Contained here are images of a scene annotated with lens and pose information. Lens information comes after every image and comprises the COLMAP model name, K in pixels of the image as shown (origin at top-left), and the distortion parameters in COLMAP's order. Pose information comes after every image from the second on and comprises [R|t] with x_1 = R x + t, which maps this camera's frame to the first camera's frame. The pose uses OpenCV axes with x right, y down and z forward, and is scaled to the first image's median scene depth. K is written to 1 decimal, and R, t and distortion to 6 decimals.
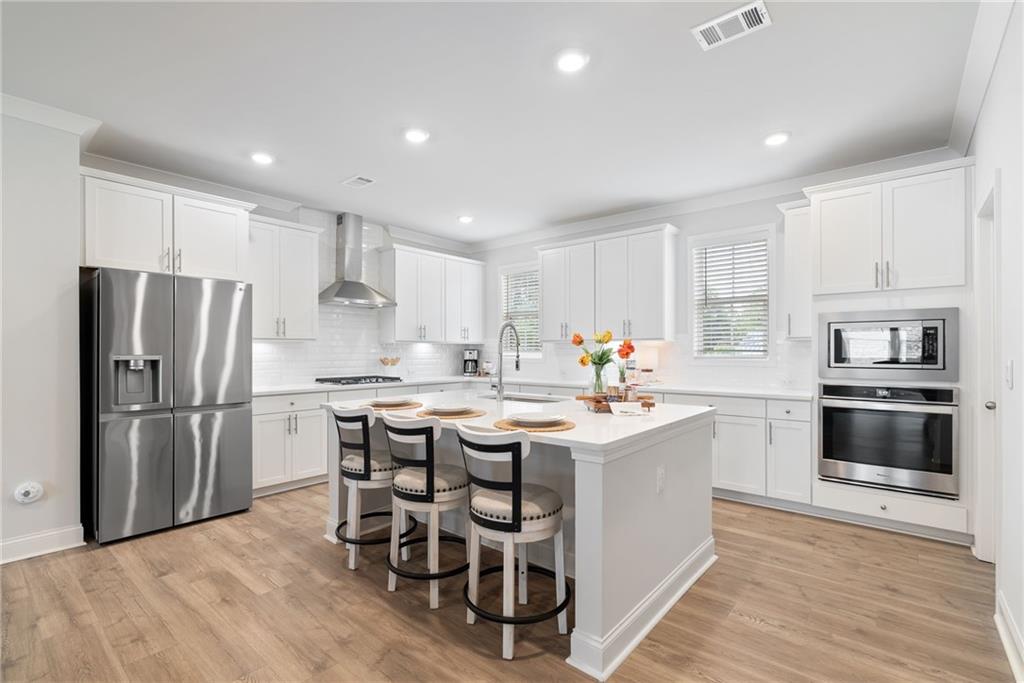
lens RADIAL K [[476.0, 0, 509.3], [0, 476.0, 341.5], [0, 0, 1]] dist [0.000957, 0.000124]
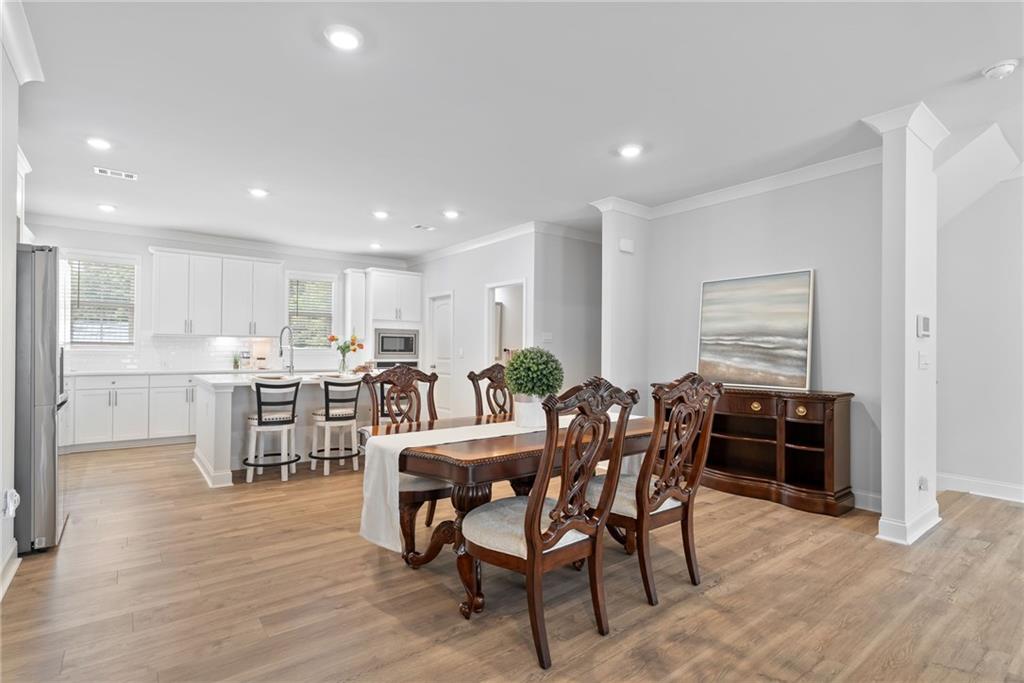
lens RADIAL K [[476.0, 0, 509.3], [0, 476.0, 341.5], [0, 0, 1]] dist [0.000957, 0.000124]
pose [[0.217749, 0.021832, 0.975761, -1.470660], [-0.026545, 0.999512, -0.016440, 0.020802], [-0.975644, -0.022321, 0.218222, -0.044414]]
